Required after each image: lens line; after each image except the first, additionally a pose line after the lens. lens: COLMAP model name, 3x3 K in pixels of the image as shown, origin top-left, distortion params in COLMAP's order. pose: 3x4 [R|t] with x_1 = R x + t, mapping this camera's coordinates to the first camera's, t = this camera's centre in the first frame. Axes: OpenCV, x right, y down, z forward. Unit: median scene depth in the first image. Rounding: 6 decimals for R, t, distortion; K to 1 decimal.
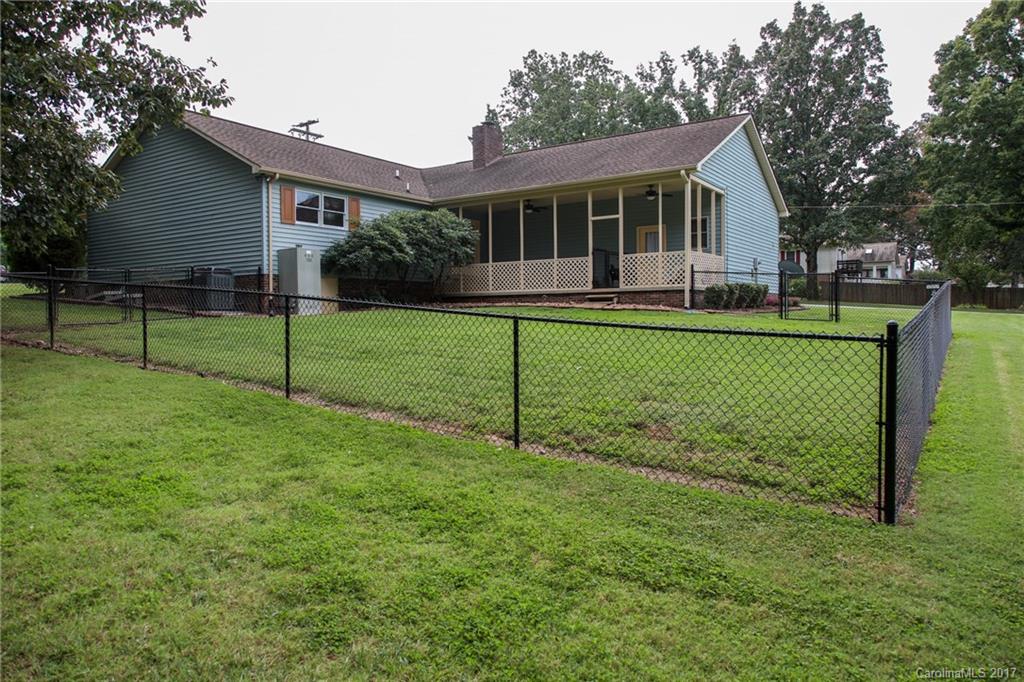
lens RADIAL K [[686.8, 0, 515.4], [0, 686.8, 335.8], [0, 0, 1]] dist [-0.028080, 0.037802]
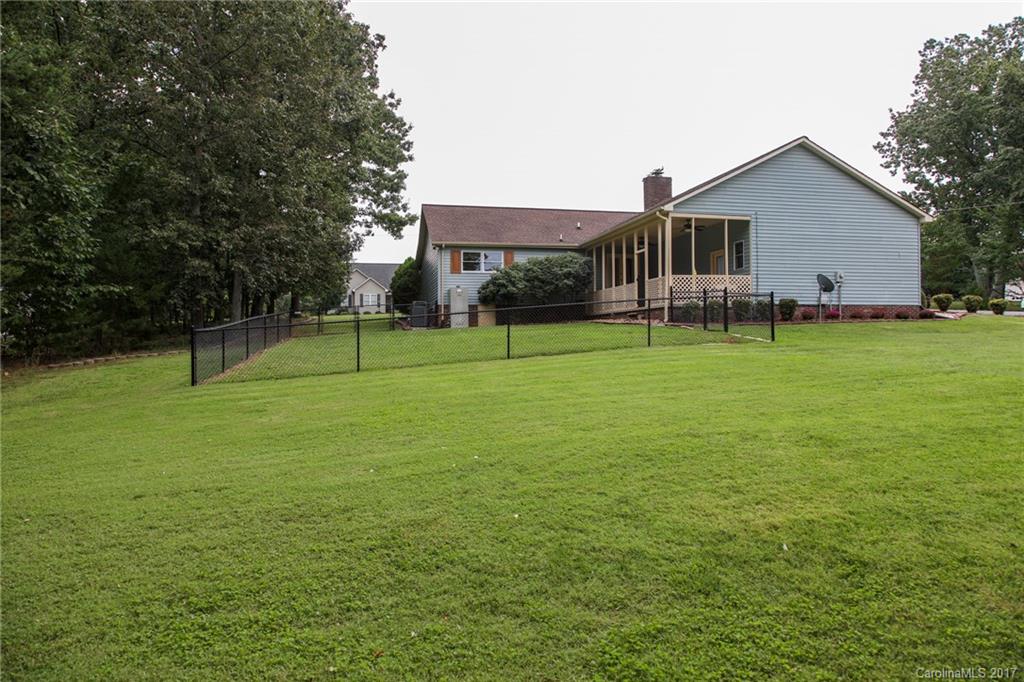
lens RADIAL K [[686.8, 0, 515.4], [0, 686.8, 335.8], [0, 0, 1]] dist [-0.028080, 0.037802]
pose [[0.728229, -0.000773, -0.685333, 0.805352], [-0.020370, 0.999533, -0.022773, 0.016073], [0.685031, 0.030544, 0.727874, -0.069023]]
